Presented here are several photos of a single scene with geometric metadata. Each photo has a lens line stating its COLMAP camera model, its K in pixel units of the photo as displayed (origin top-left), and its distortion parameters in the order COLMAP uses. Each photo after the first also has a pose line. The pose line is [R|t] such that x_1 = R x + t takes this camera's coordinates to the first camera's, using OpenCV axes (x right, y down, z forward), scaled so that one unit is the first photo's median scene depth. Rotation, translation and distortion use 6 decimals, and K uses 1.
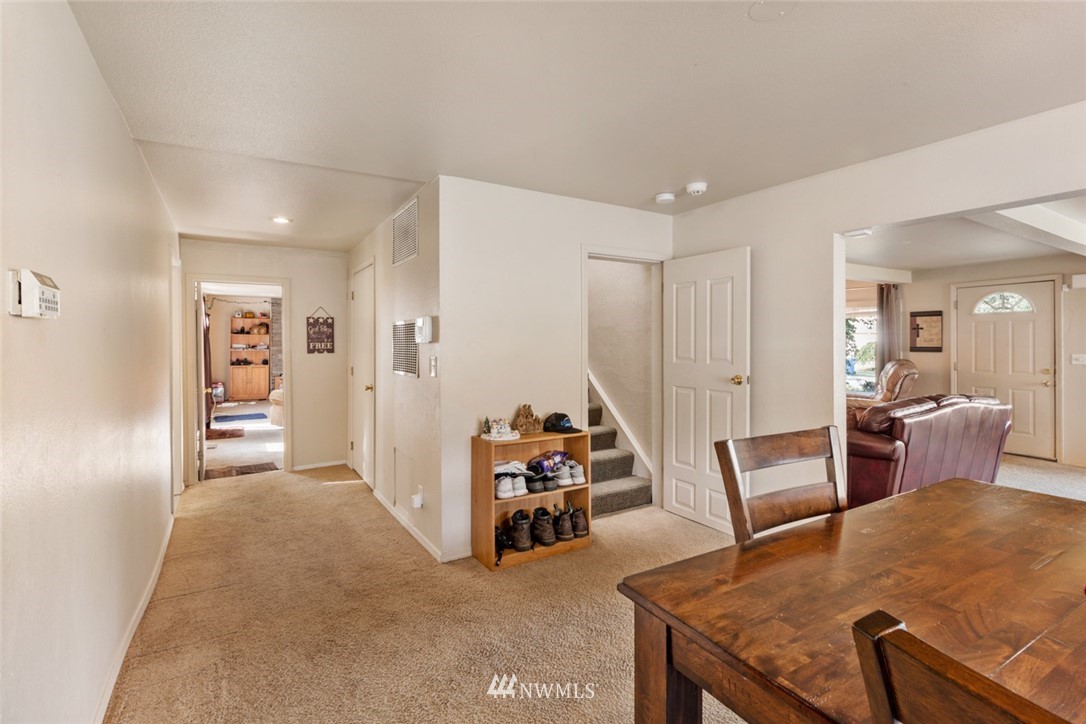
lens RADIAL K [[513.6, 0, 543.9], [0, 513.6, 354.1], [0, 0, 1]] dist [0.001722, 0.000258]
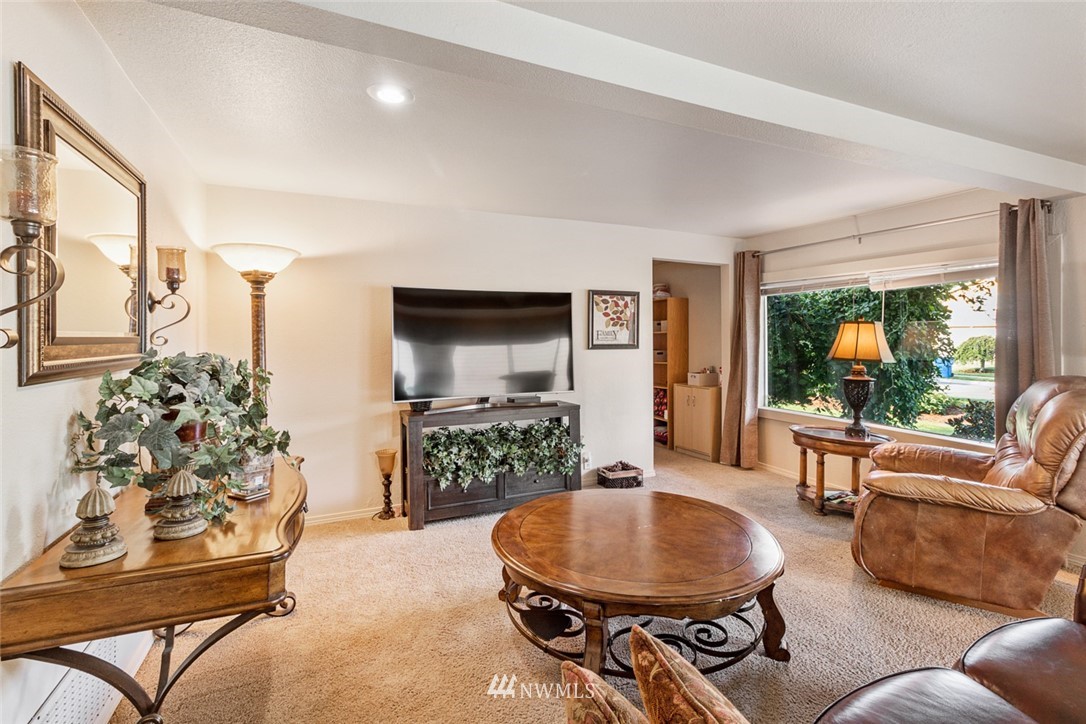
lens RADIAL K [[513.6, 0, 544.8], [0, 513.6, 356.0], [0, 0, 1]] dist [0.001722, 0.000258]
pose [[0.991900, 0.003112, -0.126982, 0.761765], [-0.001874, 0.999950, 0.009866, -0.016721], [0.127007, -0.009549, 0.991856, 1.231458]]
